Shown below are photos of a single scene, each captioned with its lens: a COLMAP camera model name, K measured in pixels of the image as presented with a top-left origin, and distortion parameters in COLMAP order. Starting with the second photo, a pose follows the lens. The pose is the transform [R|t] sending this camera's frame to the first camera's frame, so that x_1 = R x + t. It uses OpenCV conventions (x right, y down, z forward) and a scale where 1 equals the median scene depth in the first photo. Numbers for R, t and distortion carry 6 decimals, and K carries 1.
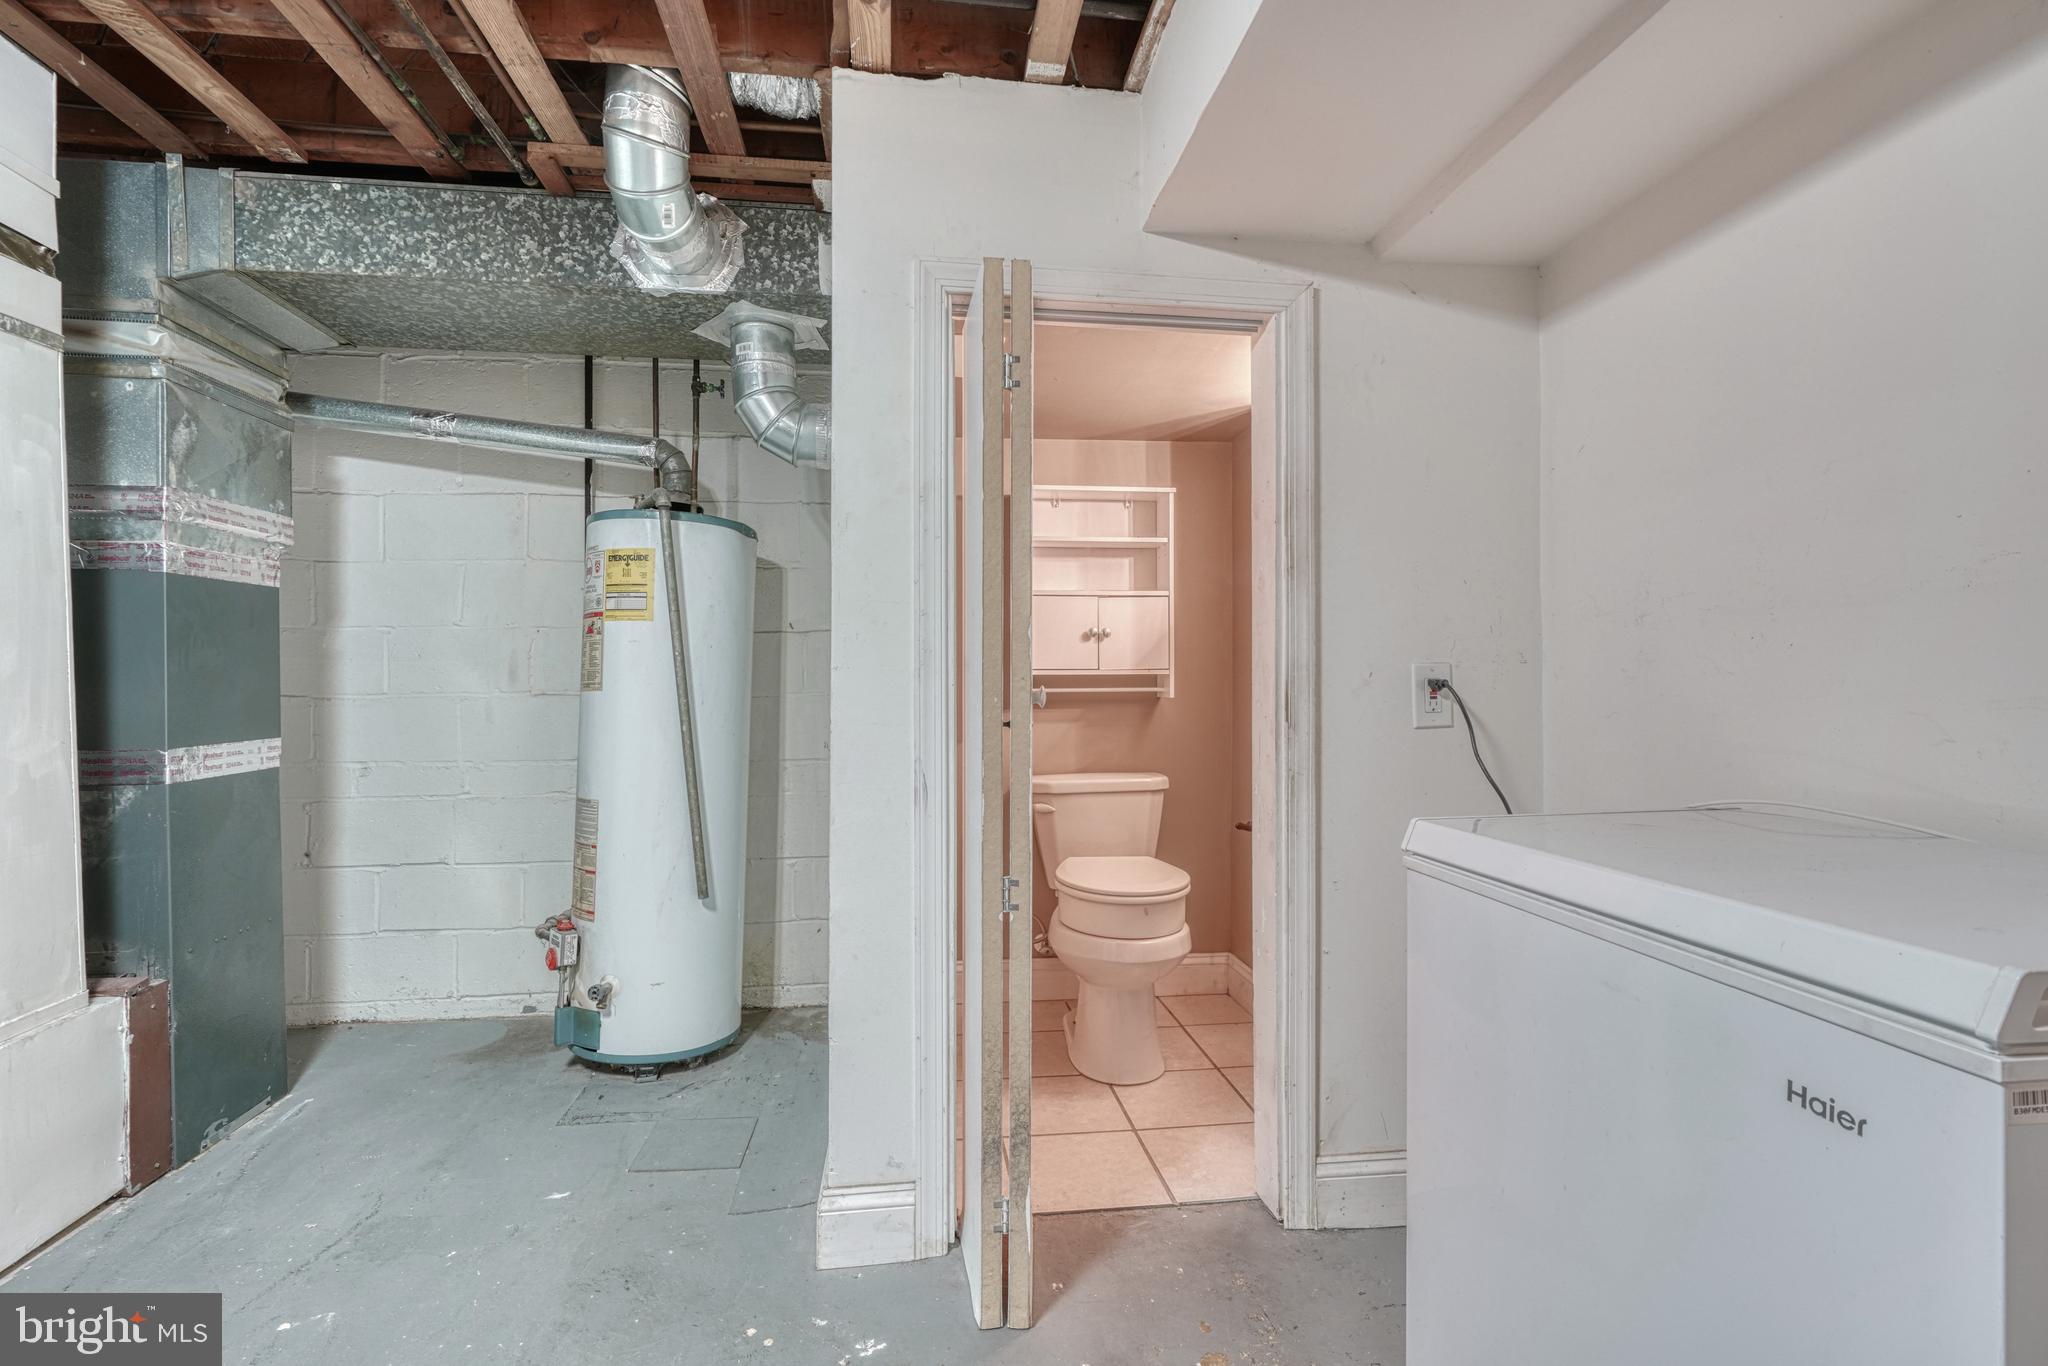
lens RADIAL K [[917.3, 0, 1018.1], [0, 917.3, 693.8], [0, 0, 1]] dist [-0.011510, 0.005738]
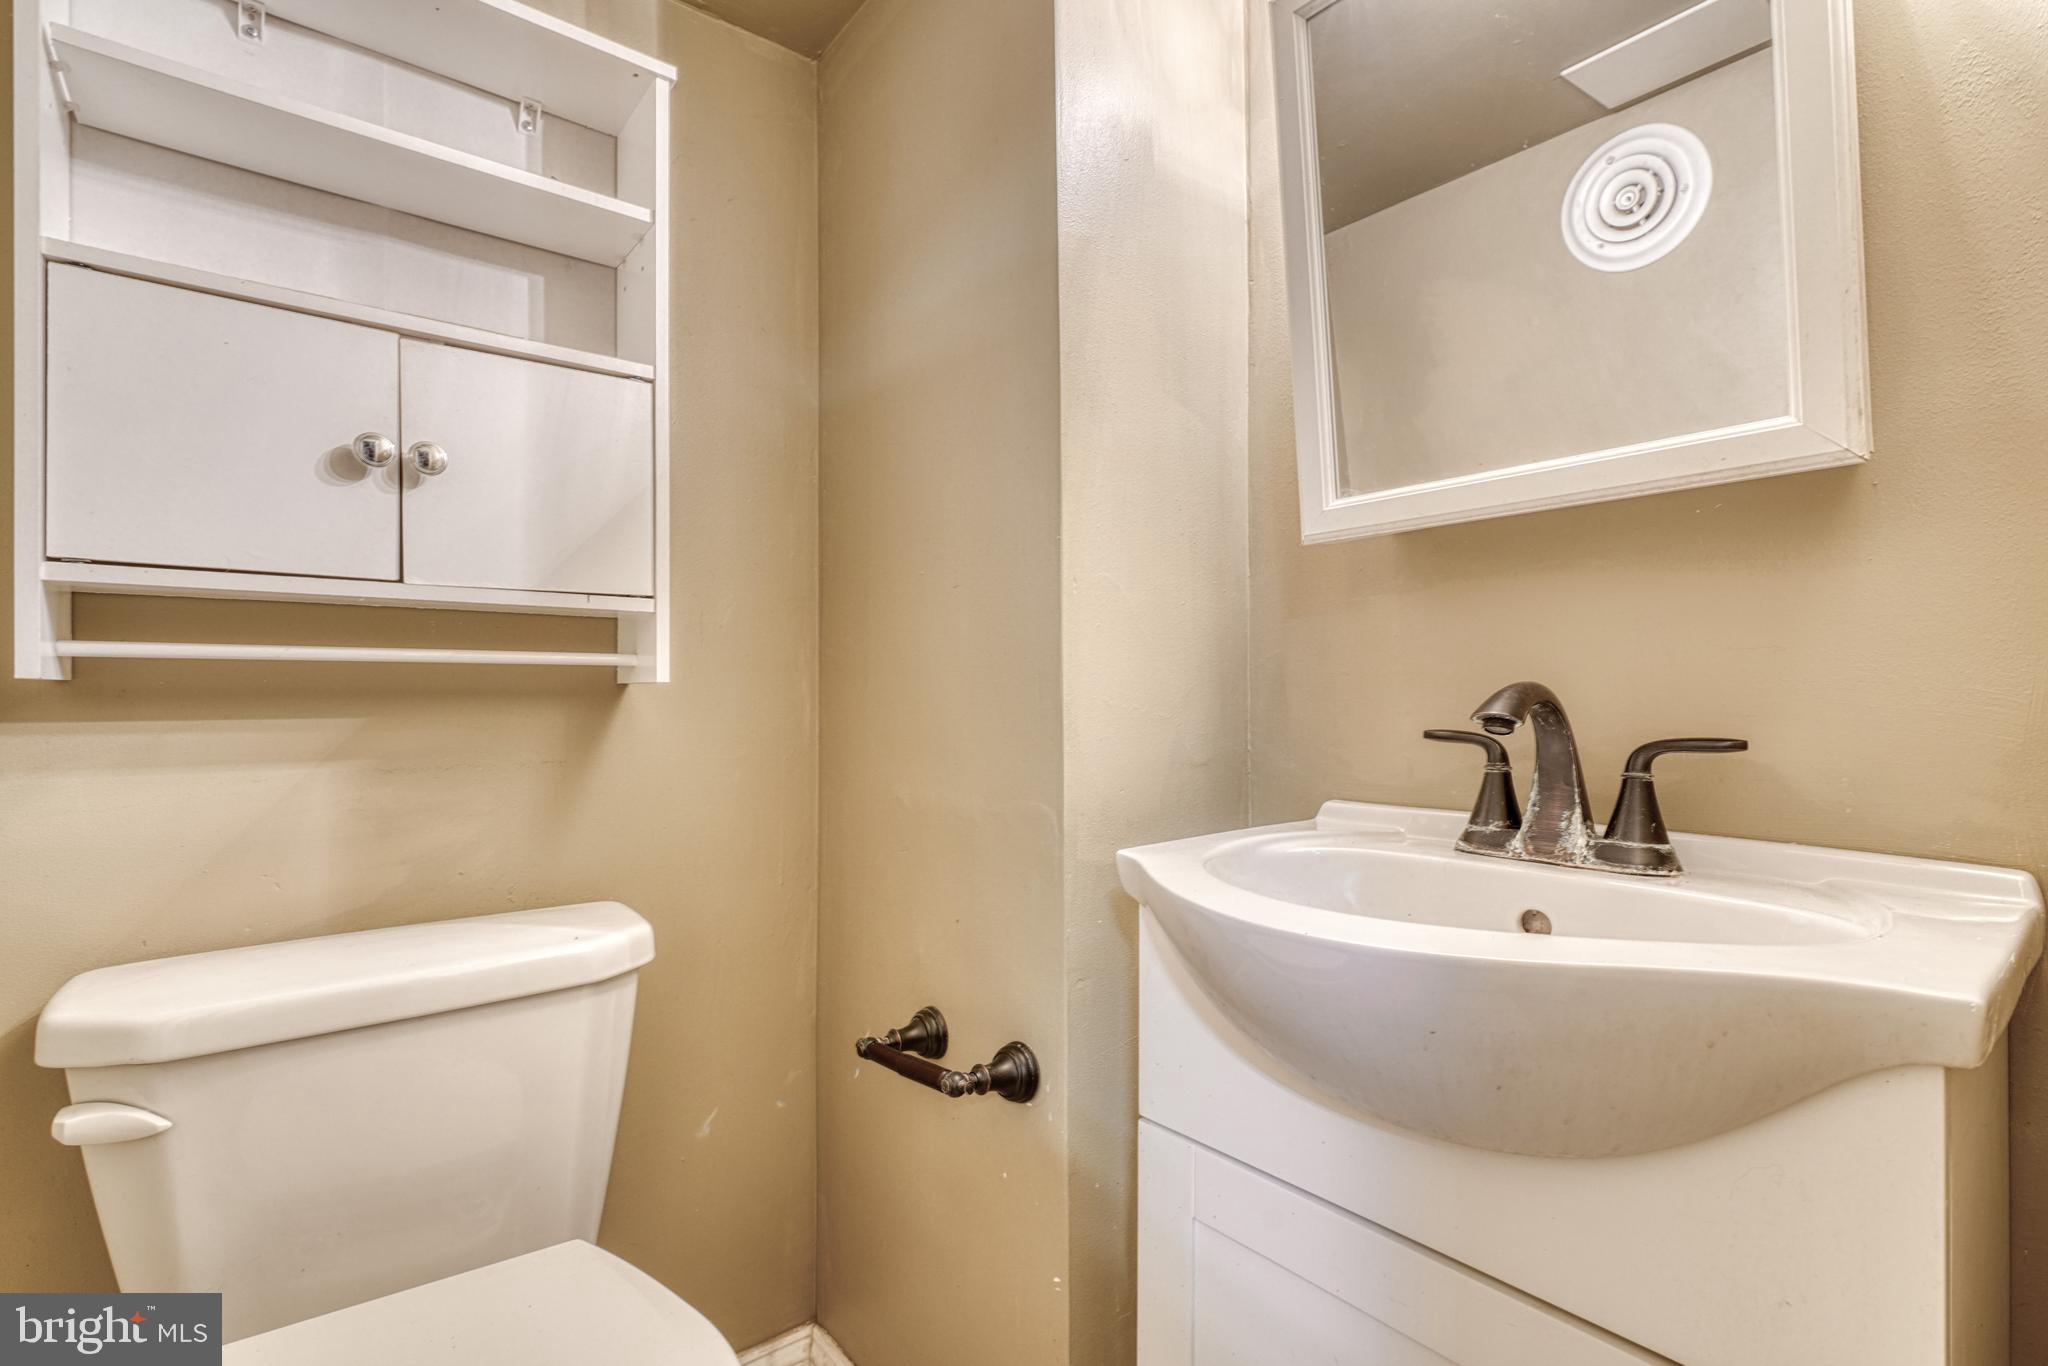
lens RADIAL K [[917.3, 0, 1018.3], [0, 917.3, 687.1], [0, 0, 1]] dist [-0.011510, 0.005738]
pose [[0.851593, 0.004212, 0.524186, 0.102558], [0.005166, 0.999852, -0.016426, 0.012431], [-0.524178, 0.016697, 0.851445, 0.646105]]
